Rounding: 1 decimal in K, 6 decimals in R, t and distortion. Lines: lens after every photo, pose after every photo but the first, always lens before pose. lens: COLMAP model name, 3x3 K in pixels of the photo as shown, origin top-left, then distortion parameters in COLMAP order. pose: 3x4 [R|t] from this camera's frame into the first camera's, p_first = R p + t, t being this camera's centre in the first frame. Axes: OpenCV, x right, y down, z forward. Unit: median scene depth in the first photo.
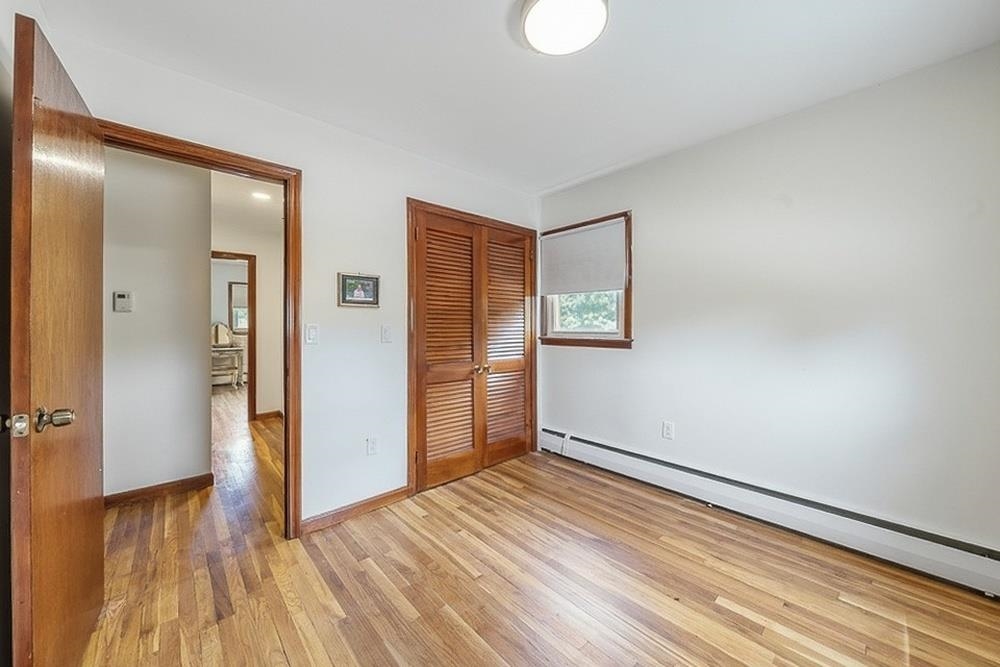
lens RADIAL K [[348.5, 0, 493.0], [0, 348.5, 327.3], [0, 0, 1]] dist [-0.005827, 0.000011]
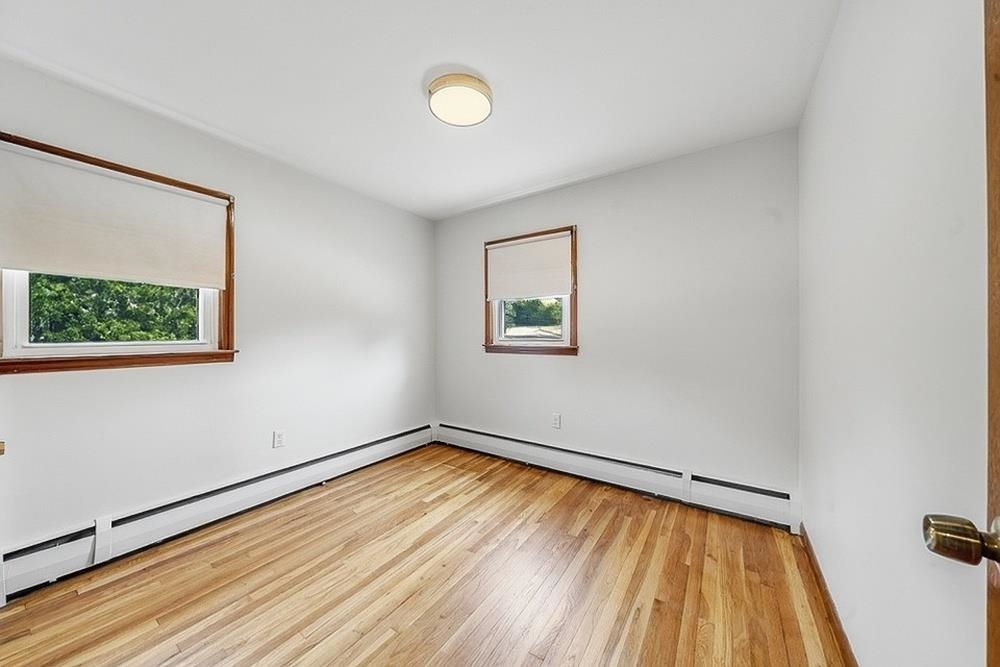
lens RADIAL K [[338.2, 0, 491.6], [0, 338.2, 335.4], [0, 0, 1]] dist [0.001949, -0.000008]
pose [[-0.214448, 0.000423, 0.976735, -0.662836], [0.006978, 0.999975, 0.001099, 0.002903], [-0.976710, 0.007052, -0.214446, 0.696795]]
